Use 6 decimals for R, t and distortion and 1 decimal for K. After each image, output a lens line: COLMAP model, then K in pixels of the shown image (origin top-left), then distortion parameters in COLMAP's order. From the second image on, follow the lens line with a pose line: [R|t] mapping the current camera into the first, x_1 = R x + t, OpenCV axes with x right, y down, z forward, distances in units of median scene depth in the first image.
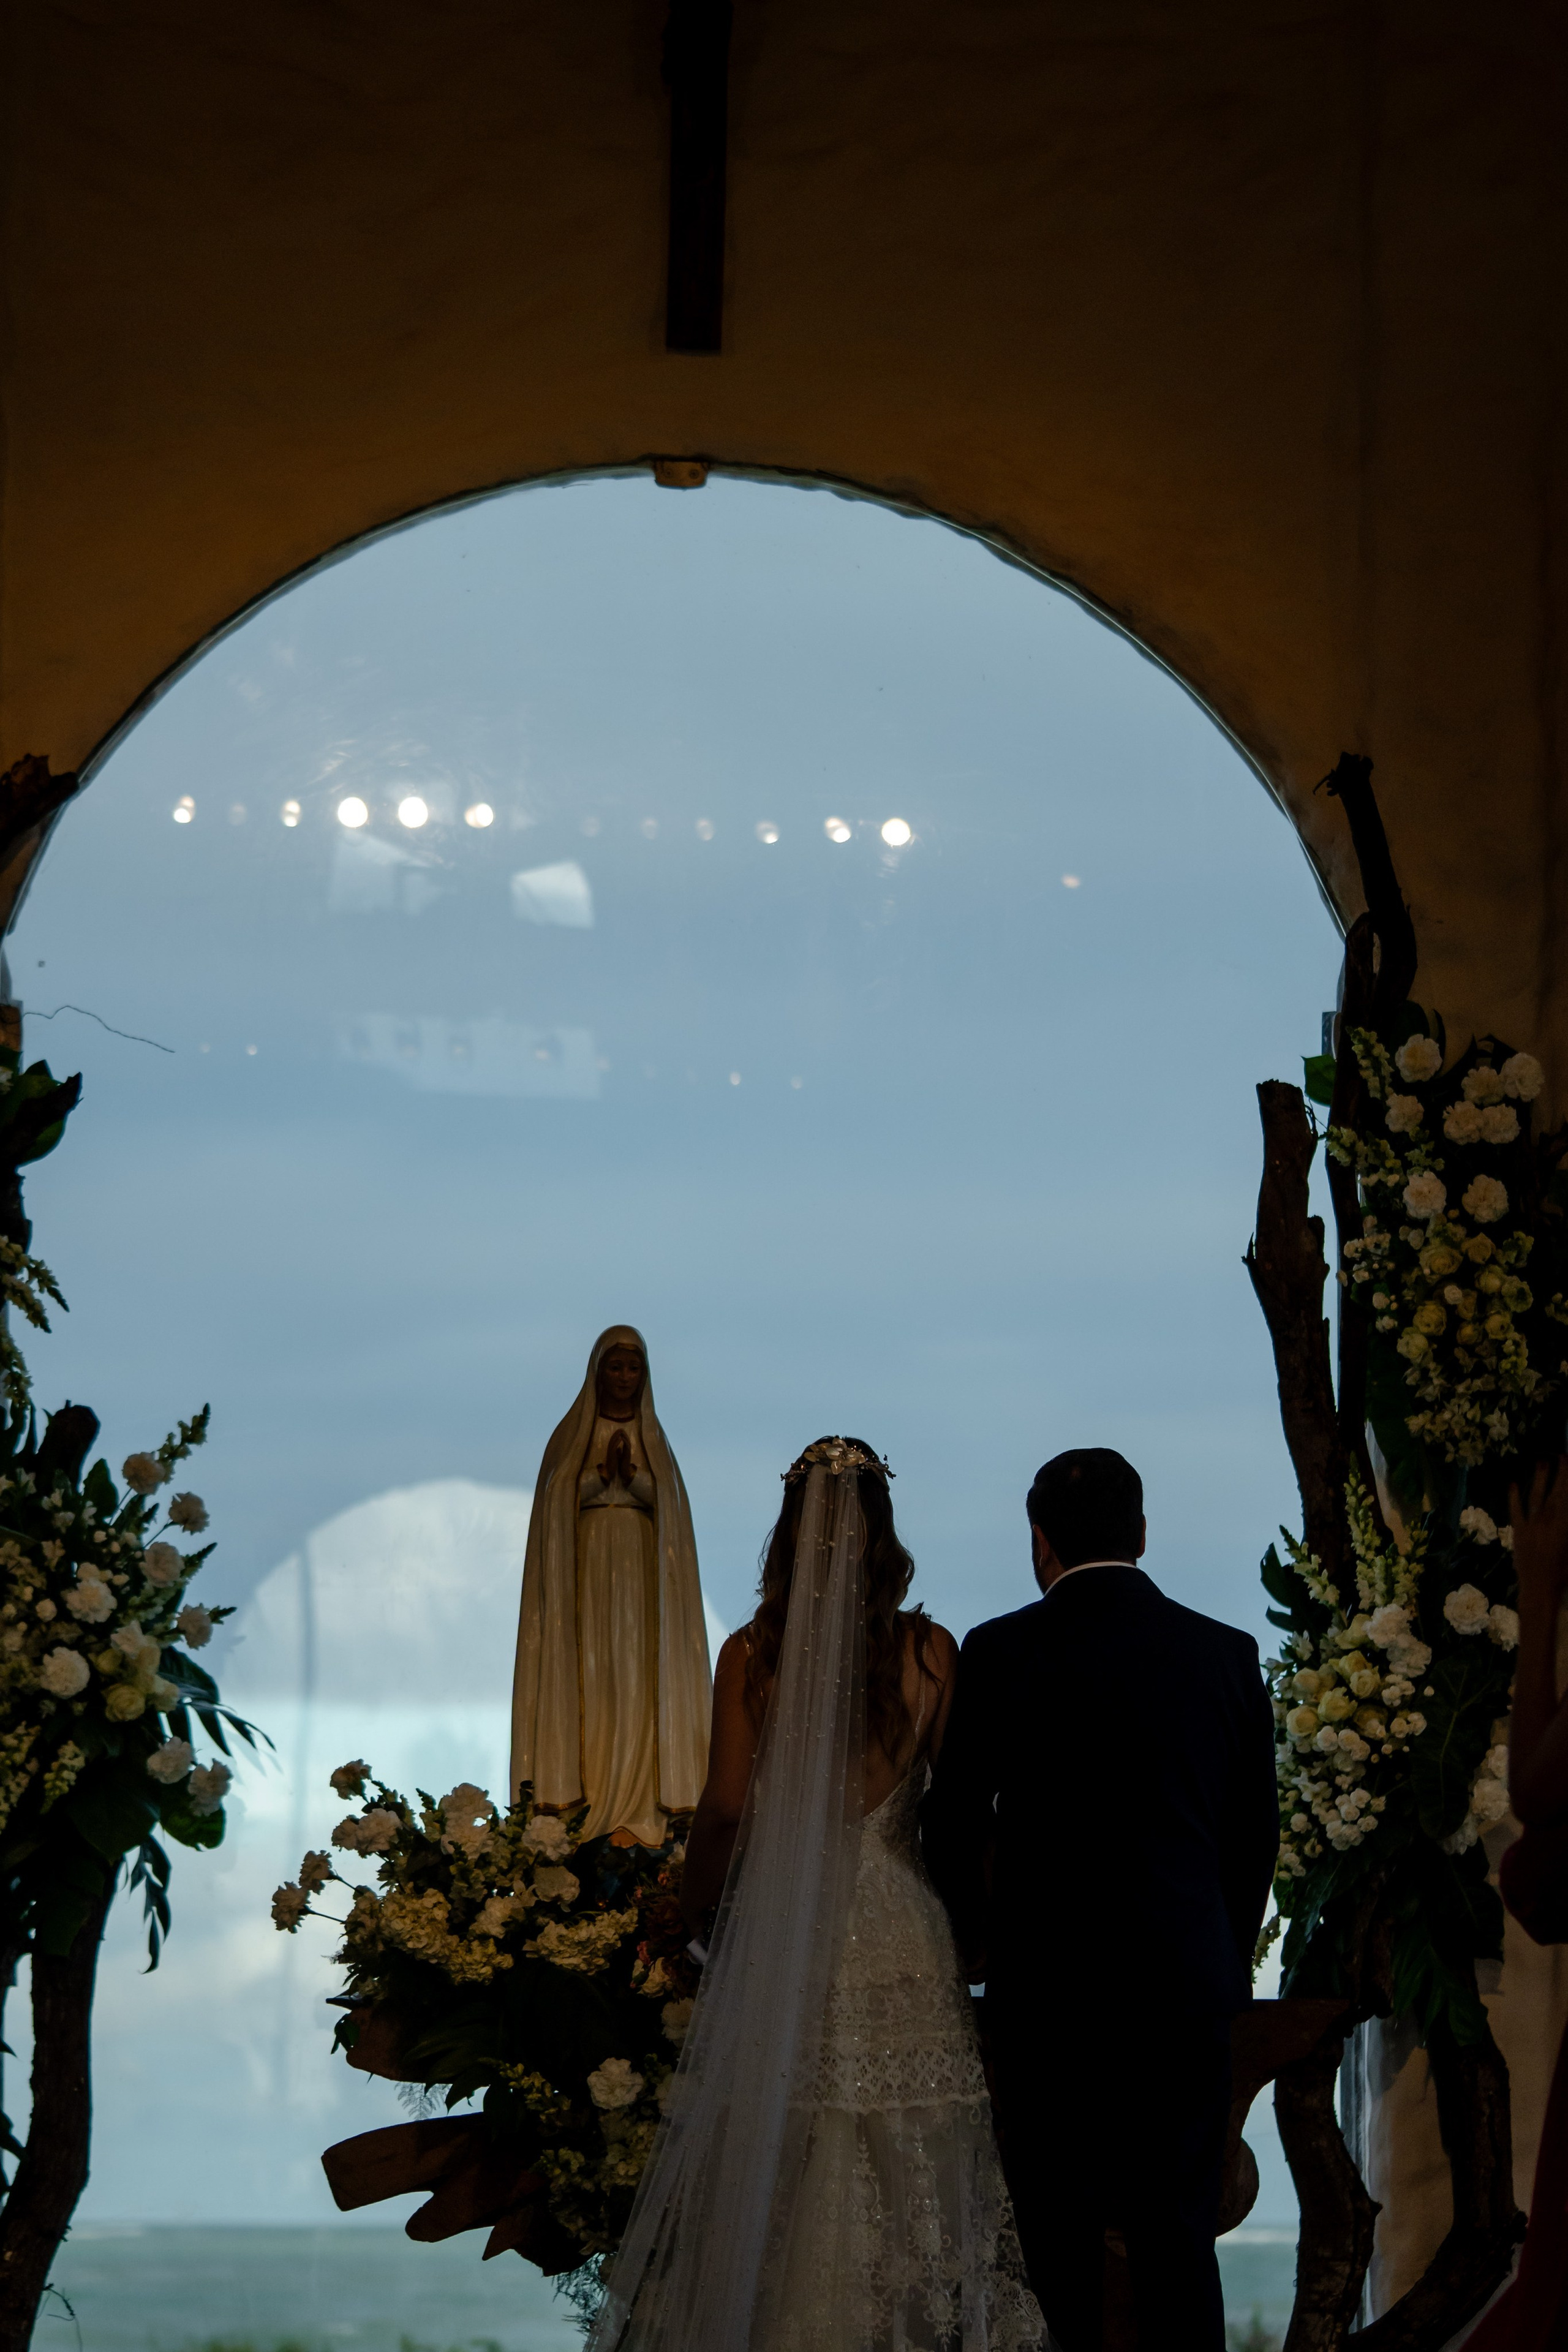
lens RADIAL K [[8718.1, 0, 780.7], [0, 8718.1, 1175.7], [0, 0, 1]] dist [0.138780, 0.000000]
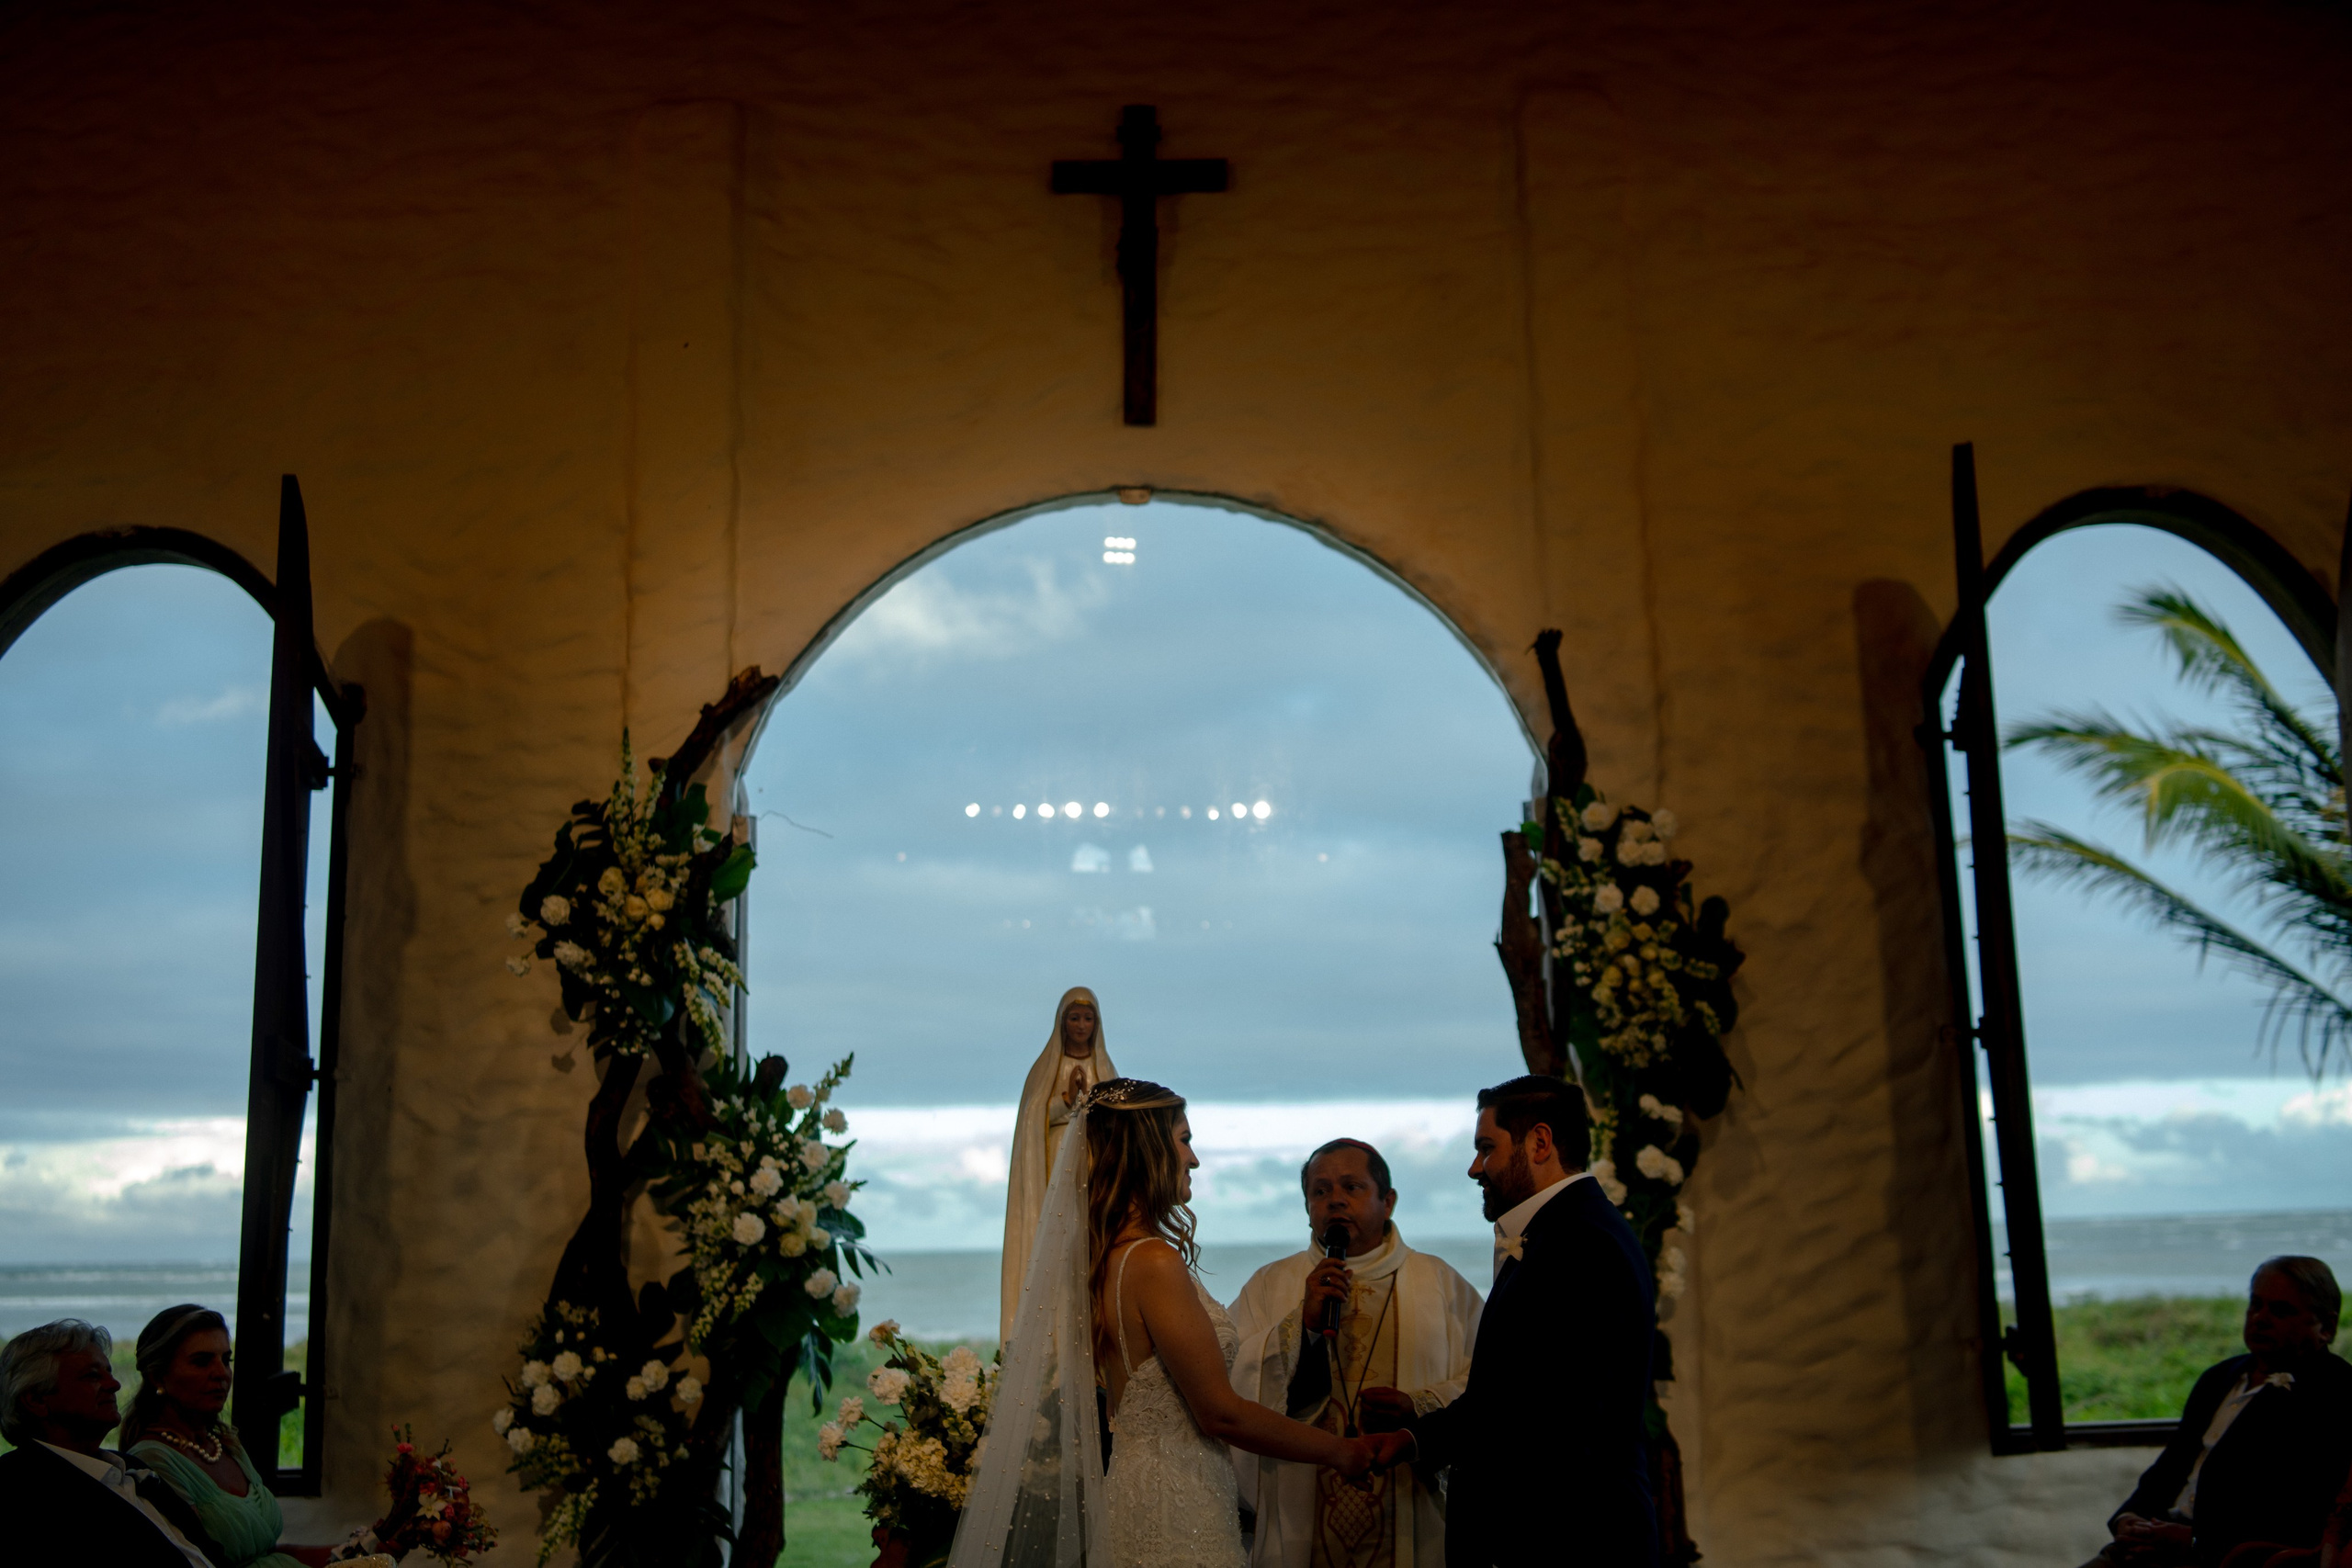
lens RADIAL K [[2240.9, 0, 1185.0], [0, 2240.9, 795.1], [0, 0, 1]] dist [-0.054730, 0.000000]
pose [[0.999397, -0.030036, -0.017446, 0.004334], [0.028476, 0.996084, -0.083705, 0.015309], [0.019892, 0.083157, 0.996338, 0.588994]]
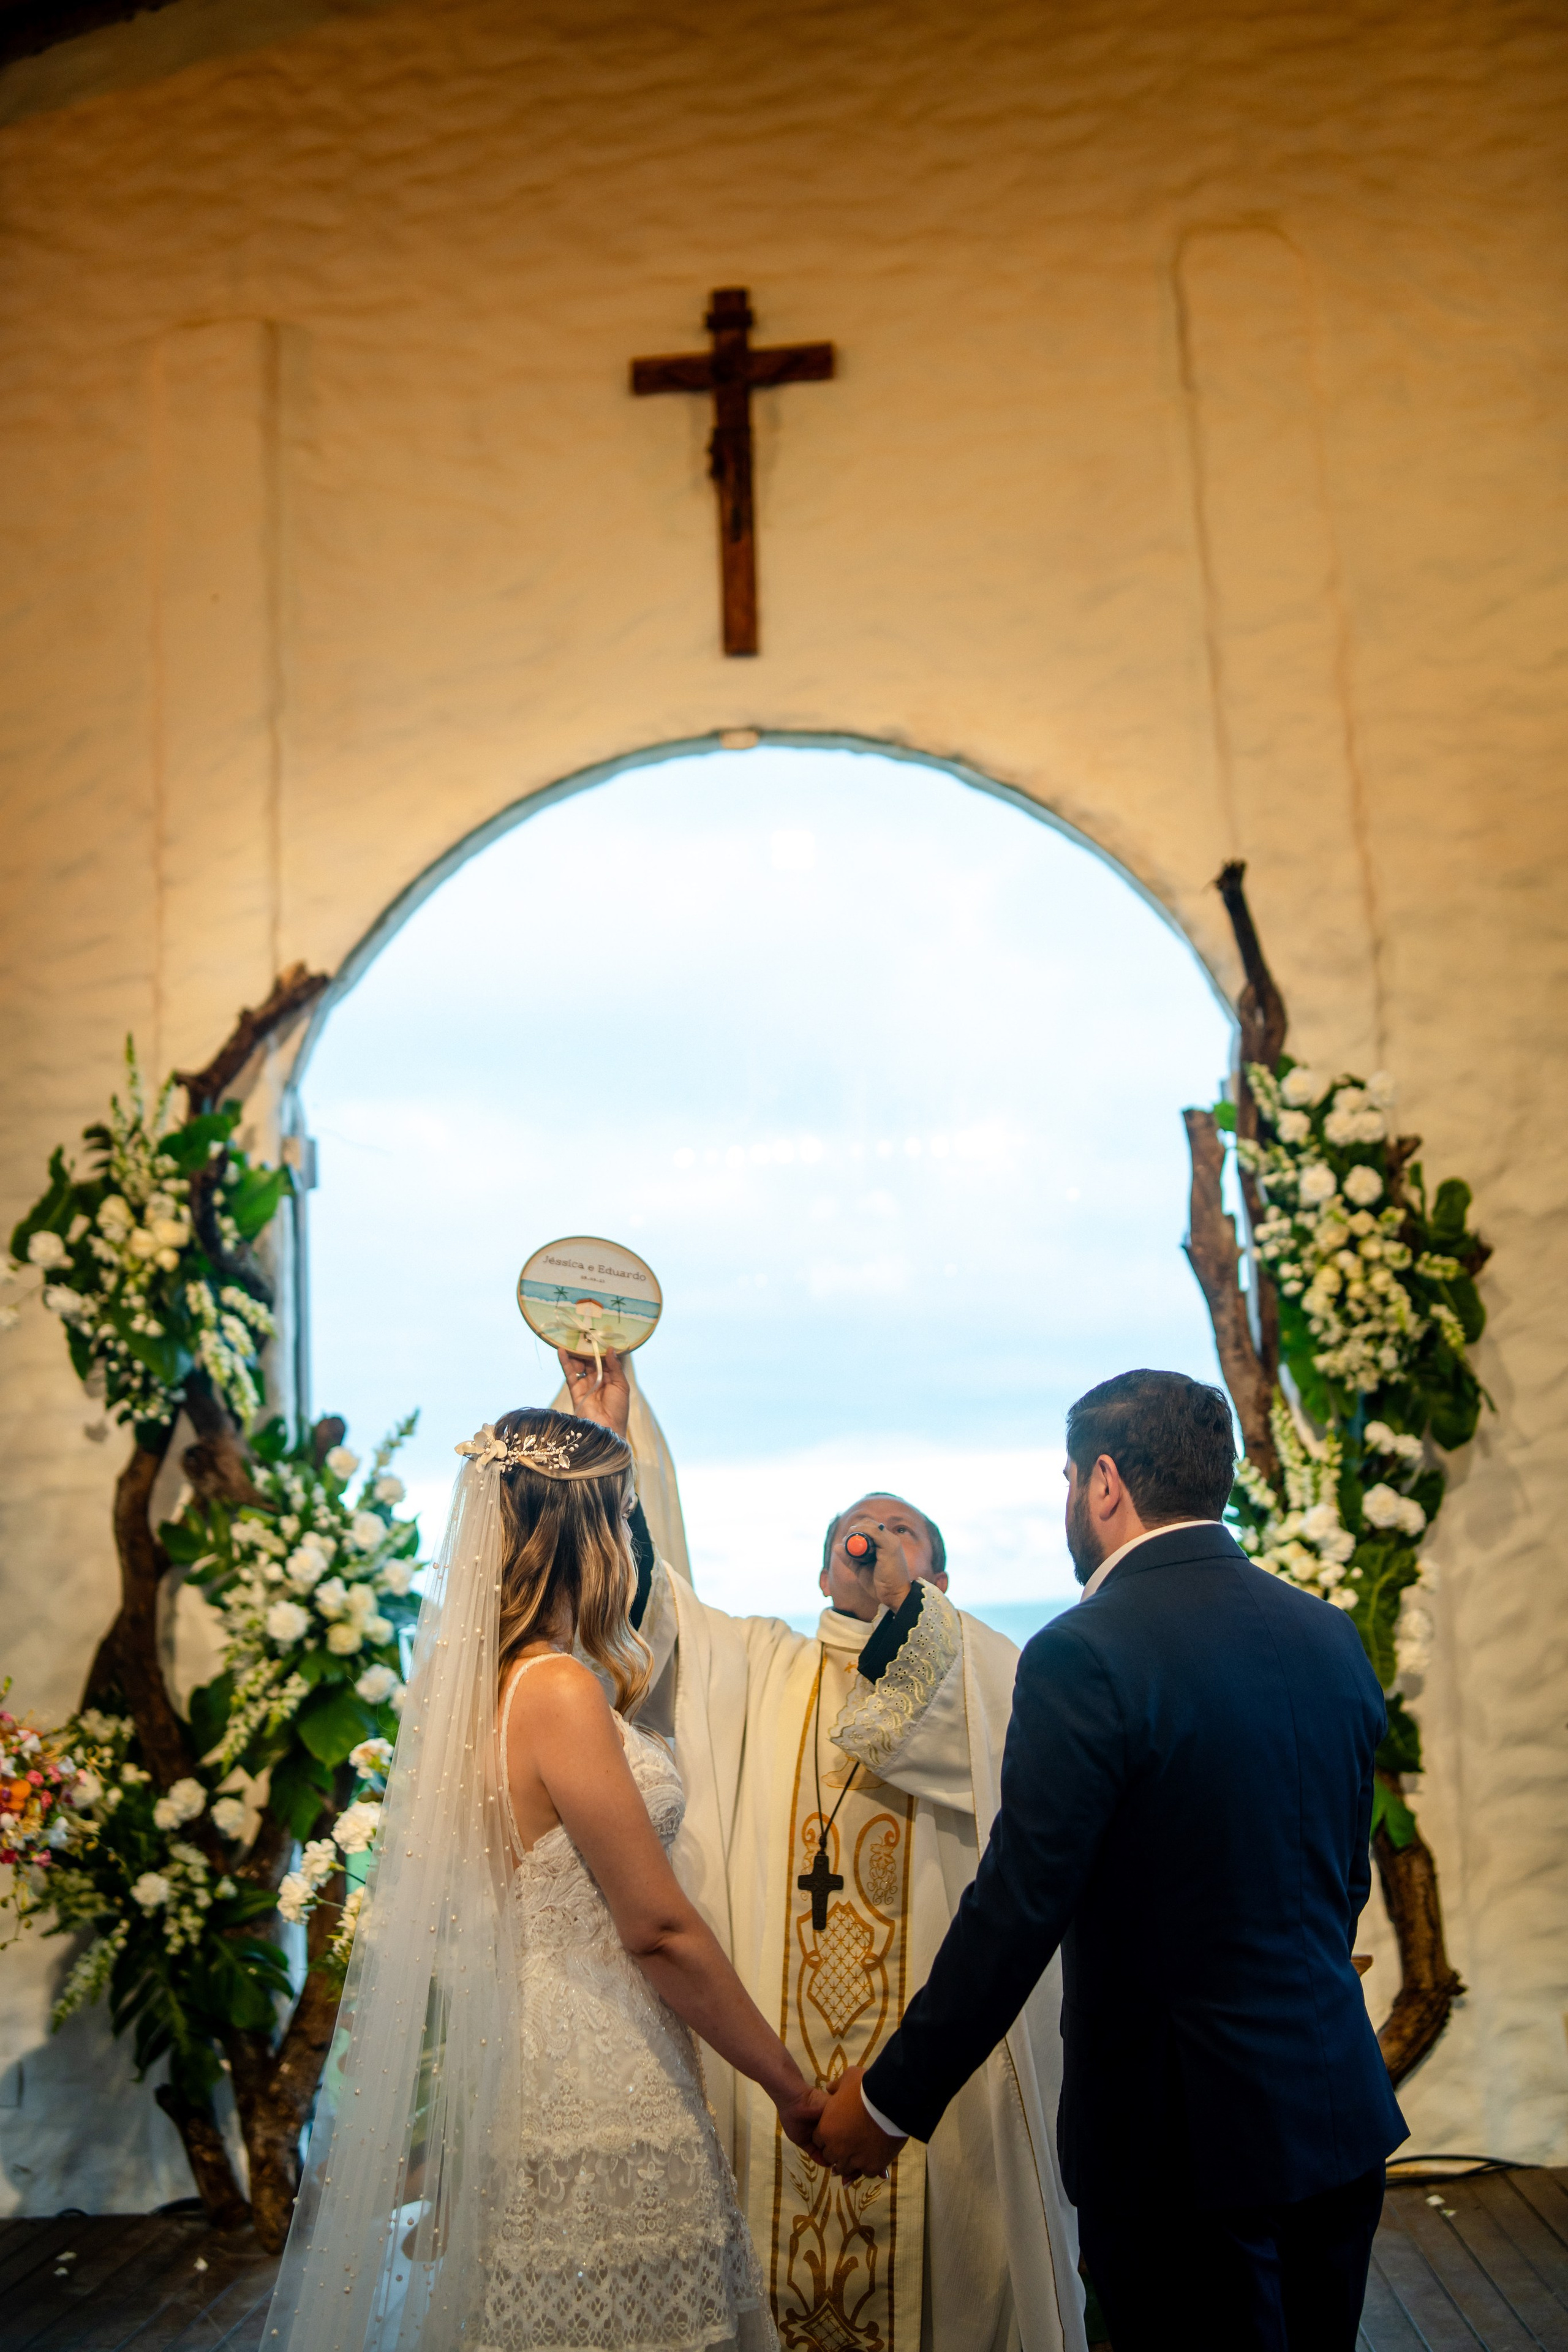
lens RADIAL K [[2241.1, 0, 782.6], [0, 2241.1, 1170.7], [0, 0, 1]] dist [-0.054730, 0.000000]
pose [[0.992547, -0.074619, -0.096349, 0.027074], [0.067101, 0.994610, -0.079046, 0.021020], [0.101728, 0.071992, 0.992204, 0.661100]]
